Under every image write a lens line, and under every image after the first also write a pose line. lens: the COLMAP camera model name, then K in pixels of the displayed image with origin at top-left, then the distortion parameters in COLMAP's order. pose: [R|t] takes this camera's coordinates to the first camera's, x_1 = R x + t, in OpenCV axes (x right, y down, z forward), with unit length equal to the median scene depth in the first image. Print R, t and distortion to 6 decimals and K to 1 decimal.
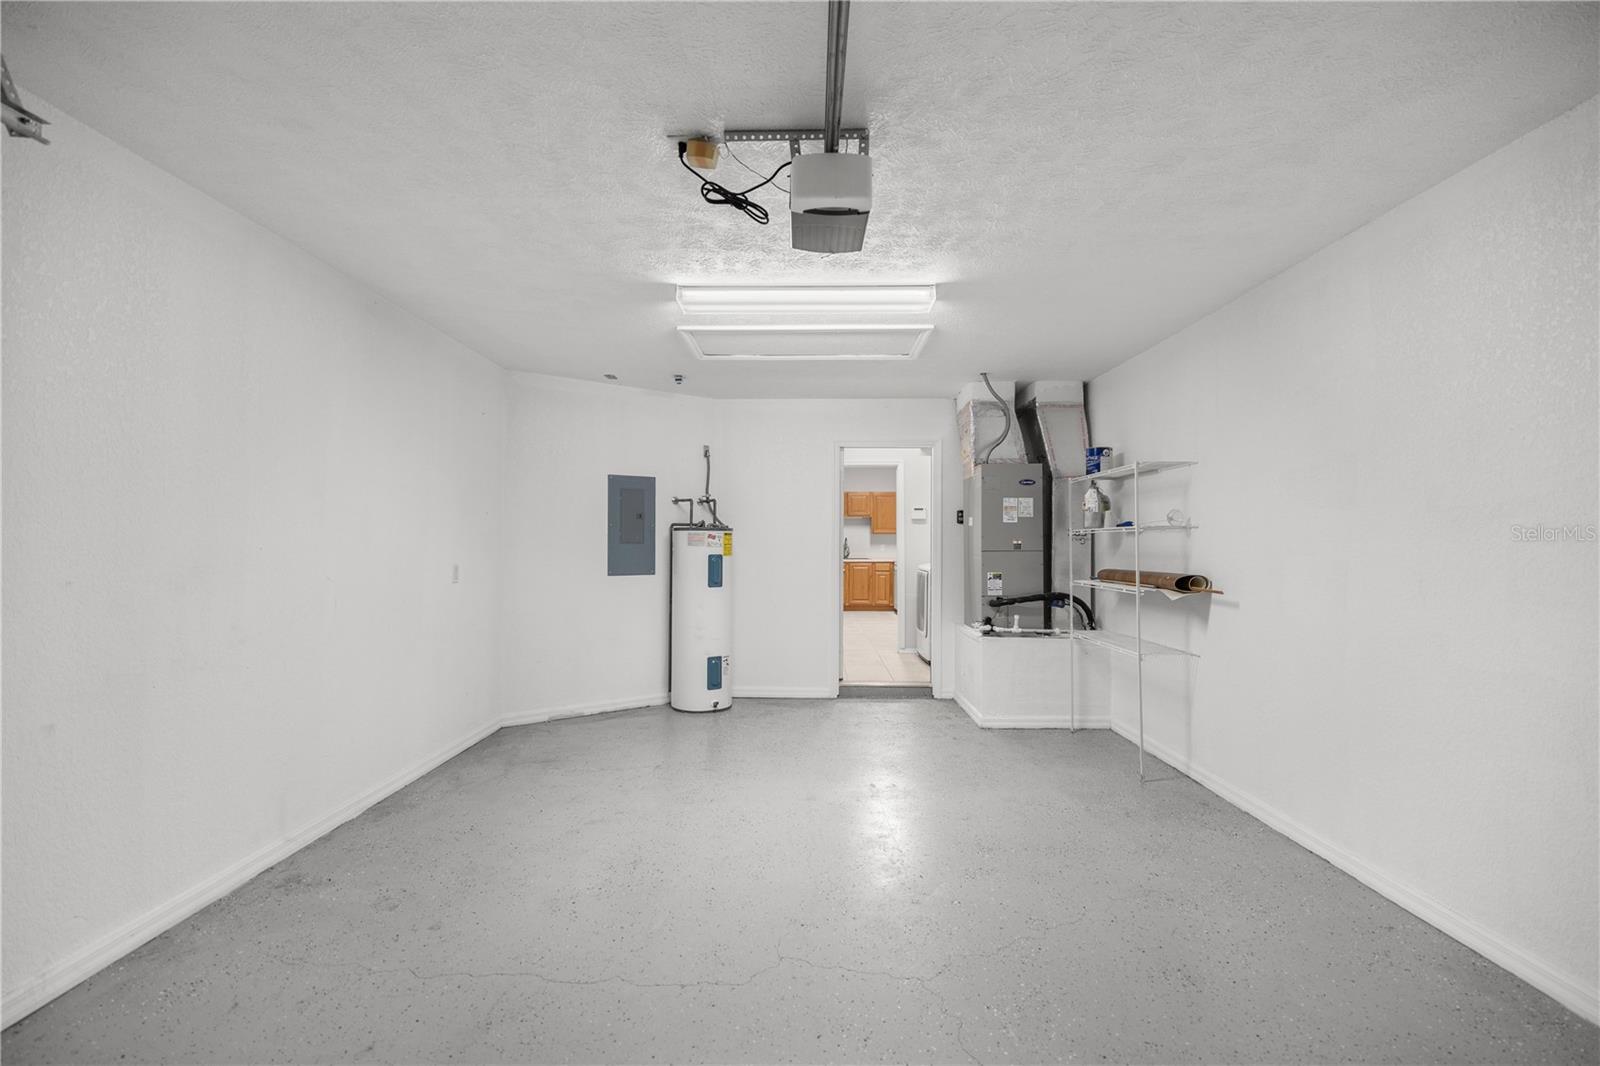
lens RADIAL K [[681.0, 0, 800.0], [0, 681.0, 533.0], [0, 0, 1]] dist [-0.000946, -0.000083]
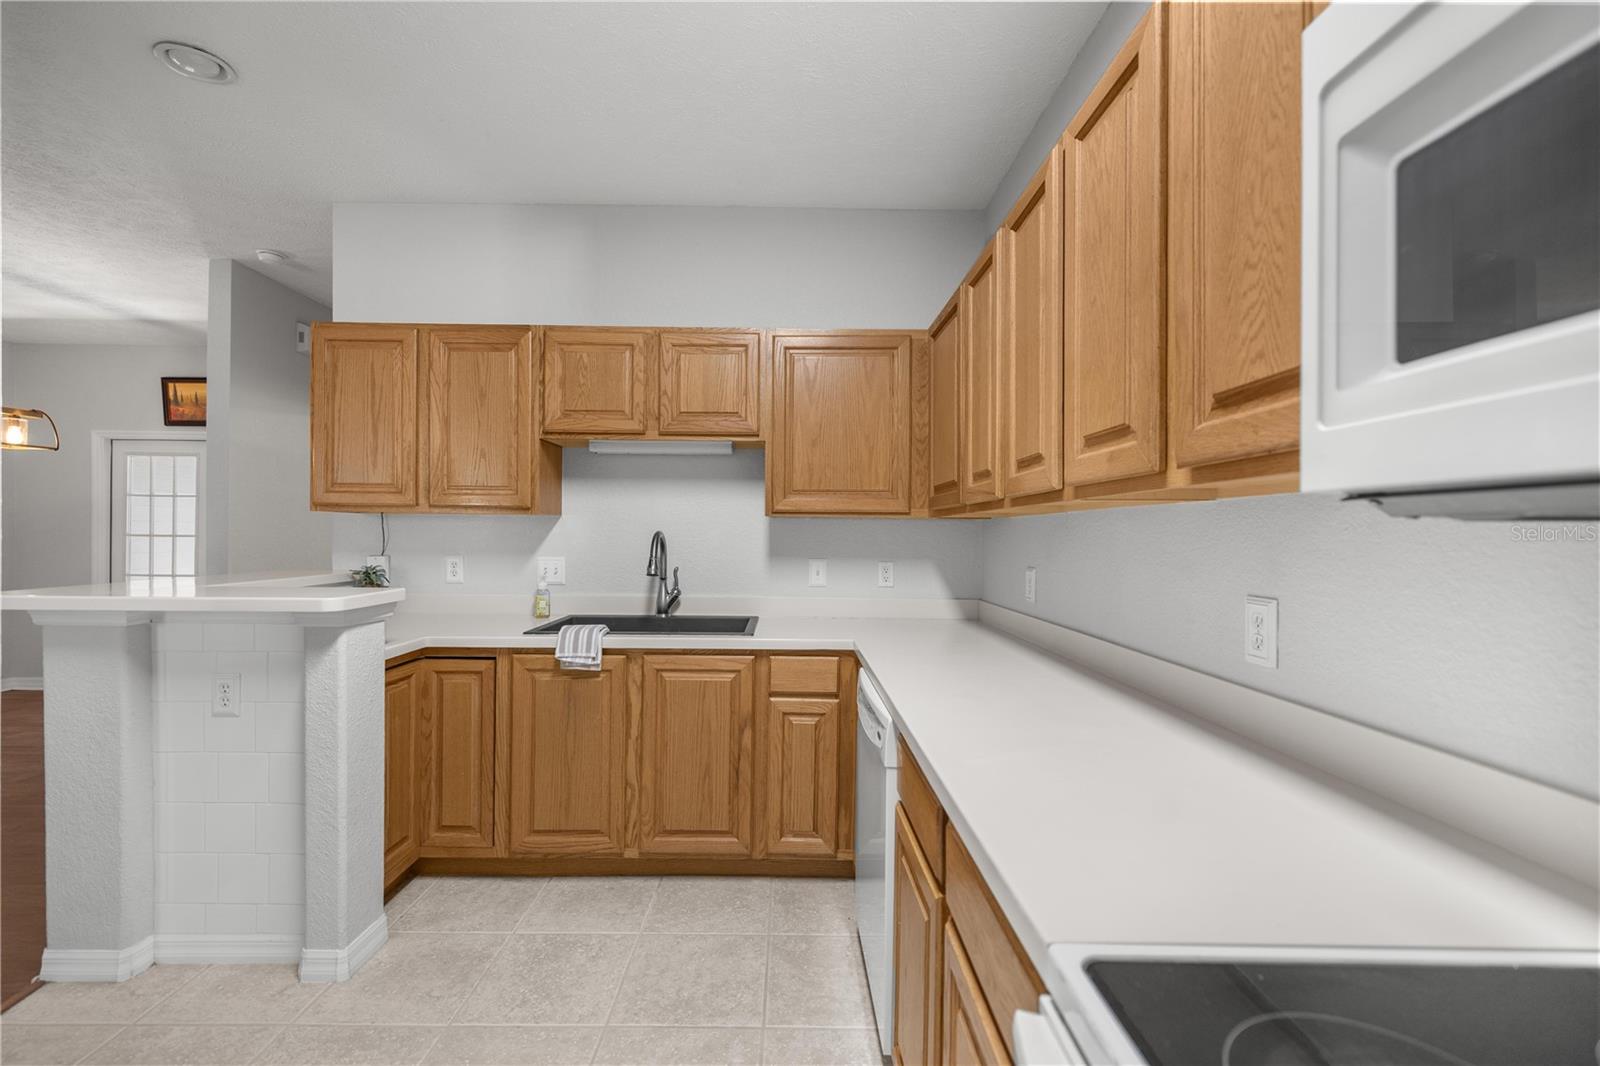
lens RADIAL K [[695.1, 0, 796.0], [0, 695.1, 540.4], [0, 0, 1]] dist [-0.001996, -0.000191]
pose [[0.999930, 0.007019, 0.009561, 0.116538], [-0.007227, 0.999733, 0.021925, 0.004459], [-0.009405, -0.021993, 0.999714, 0.789486]]
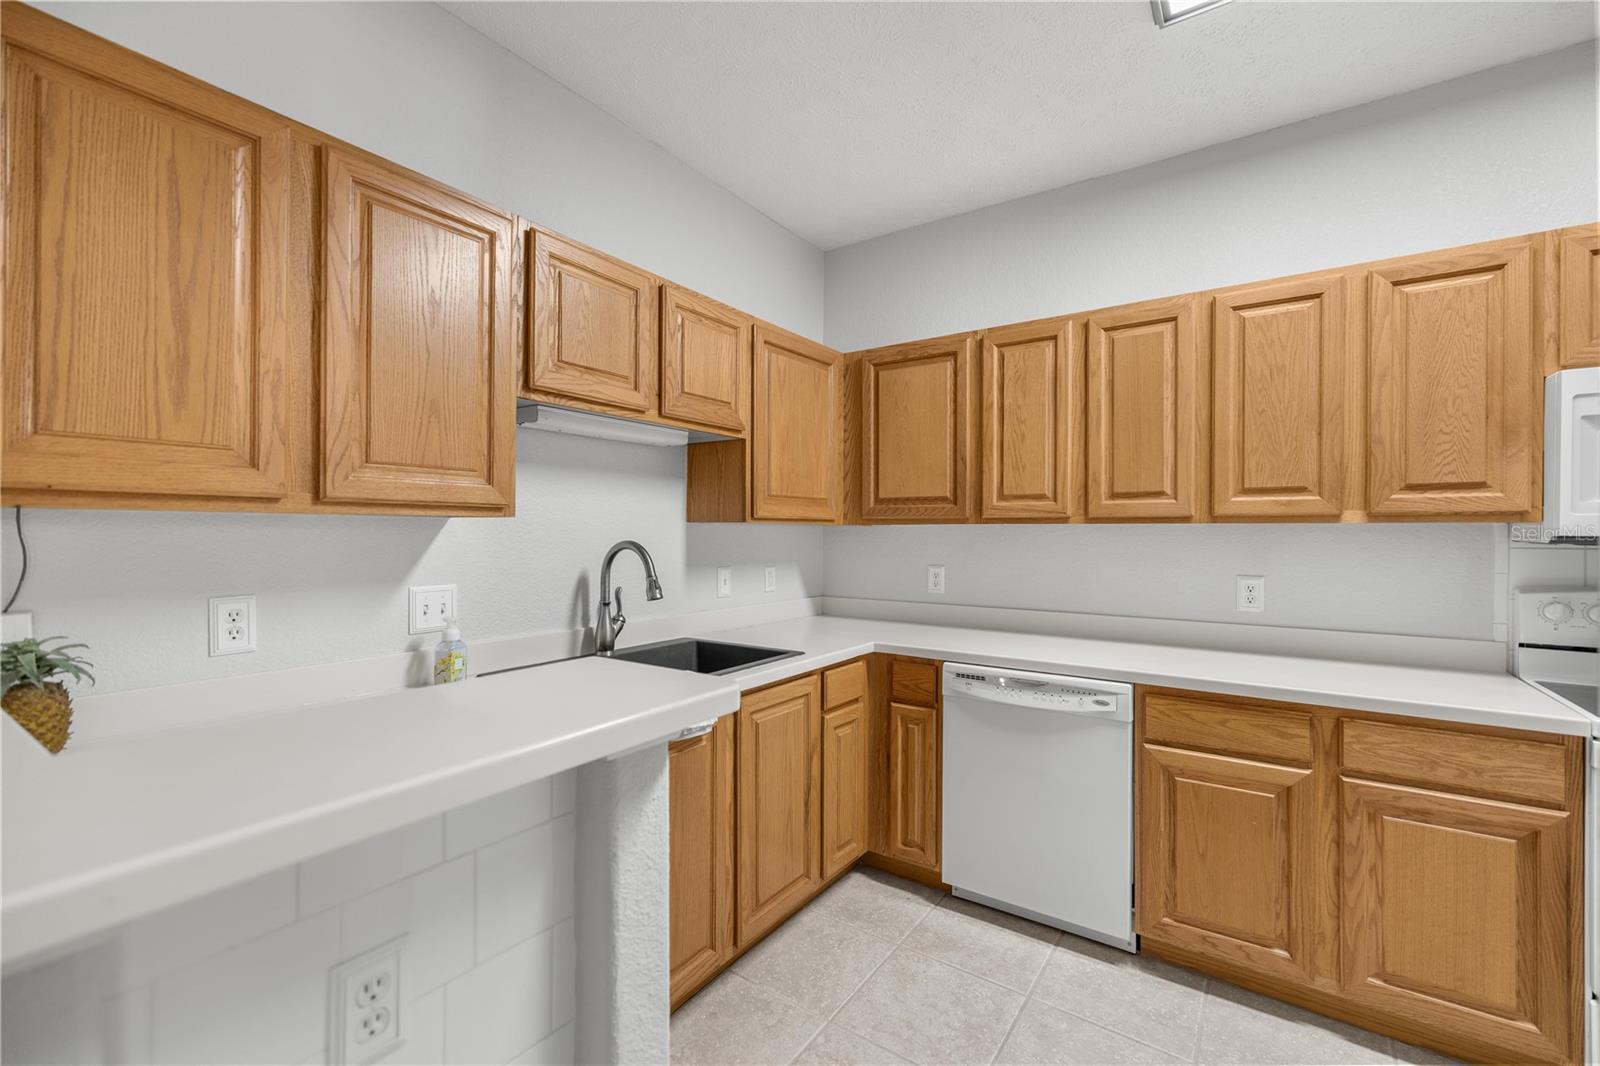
lens RADIAL K [[681.0, 0, 800.0], [0, 681.0, 533.0], [0, 0, 1]] dist [-0.000946, -0.000083]
pose [[0.555758, -0.001388, 0.831343, -0.050447], [-0.014671, 0.999827, 0.011477, 0.002082], [-0.831214, -0.018575, 0.555642, 0.893379]]
